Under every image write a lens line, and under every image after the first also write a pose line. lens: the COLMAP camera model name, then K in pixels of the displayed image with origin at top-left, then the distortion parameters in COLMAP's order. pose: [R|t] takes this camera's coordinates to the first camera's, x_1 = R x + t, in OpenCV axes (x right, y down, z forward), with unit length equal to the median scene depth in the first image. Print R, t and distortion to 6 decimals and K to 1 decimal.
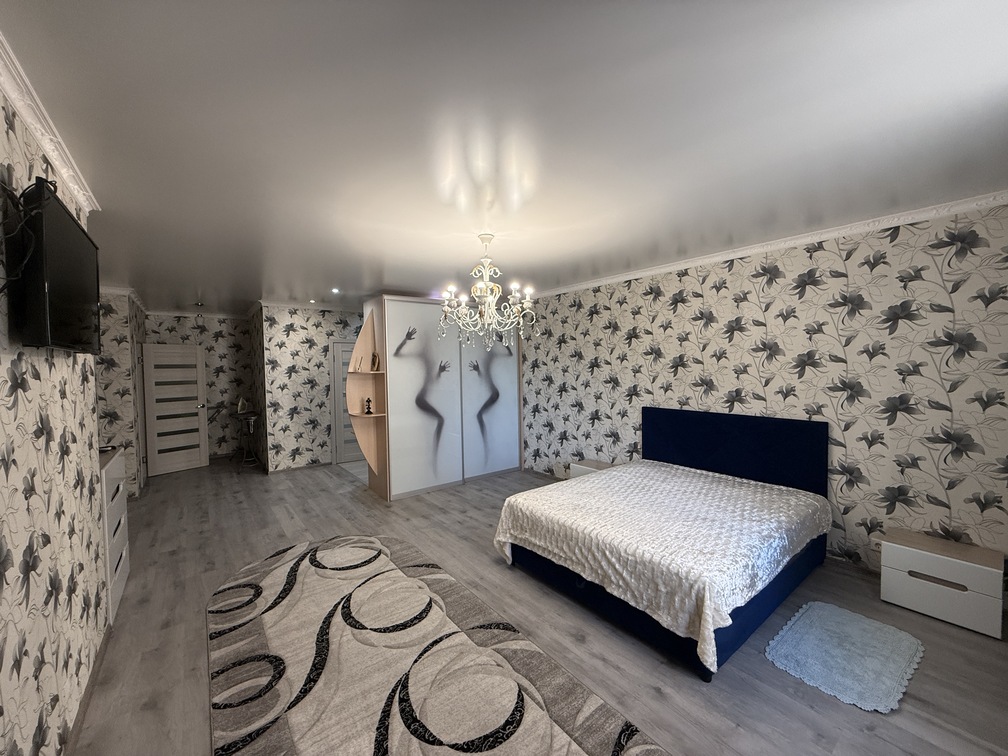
lens RADIAL K [[402.0, 0, 500.4], [0, 402.0, 376.9], [0, 0, 1]] dist [-0.000536, 0.000416]
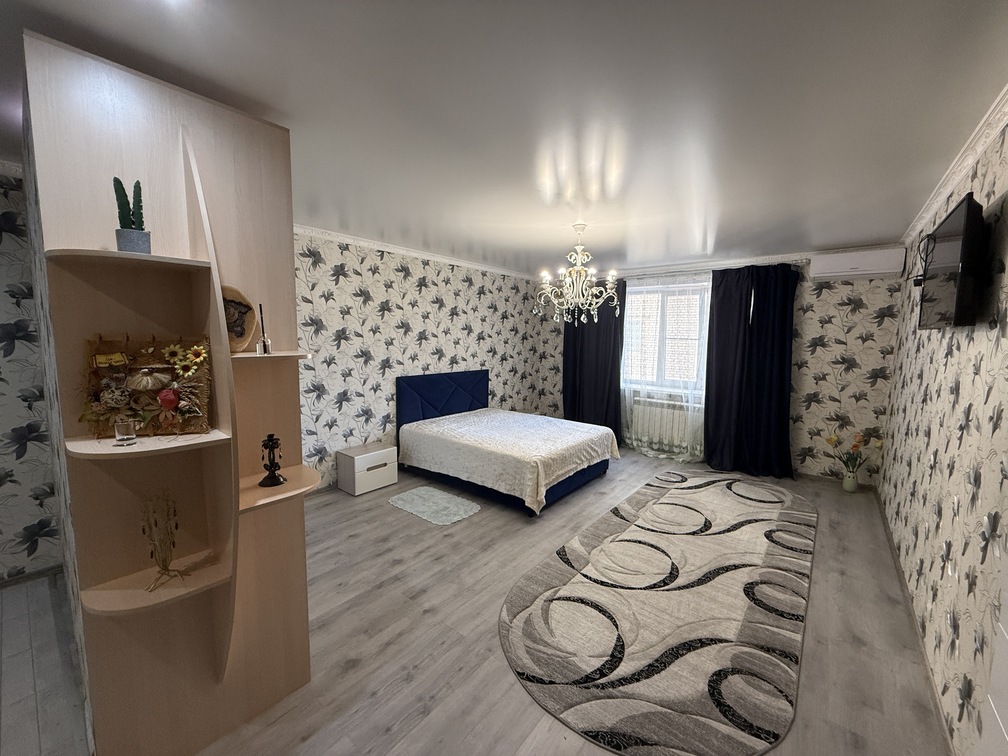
lens RADIAL K [[402.0, 0, 500.4], [0, 402.0, 376.9], [0, 0, 1]] dist [-0.000536, 0.000416]
pose [[-0.226721, -0.088059, 0.969971, -0.833020], [0.019797, 0.995282, 0.094984, -0.025108], [-0.973758, 0.040738, -0.223908, 1.096958]]
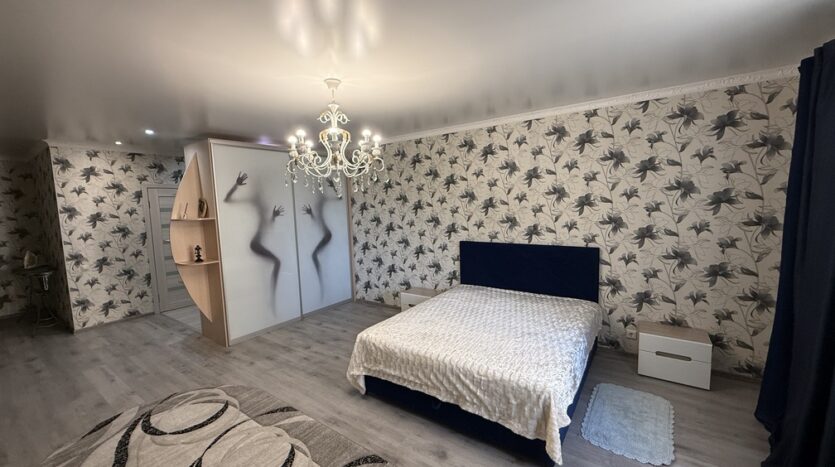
lens RADIAL K [[332.4, 0, 414.9], [0, 332.4, 232.9], [0, 0, 1]] dist [-0.000071, 0.000046]
pose [[0.956860, -0.042213, 0.287467, -0.068354], [0.026621, 0.997965, 0.057935, -0.013083], [-0.289327, -0.047783, 0.956037, 0.100673]]
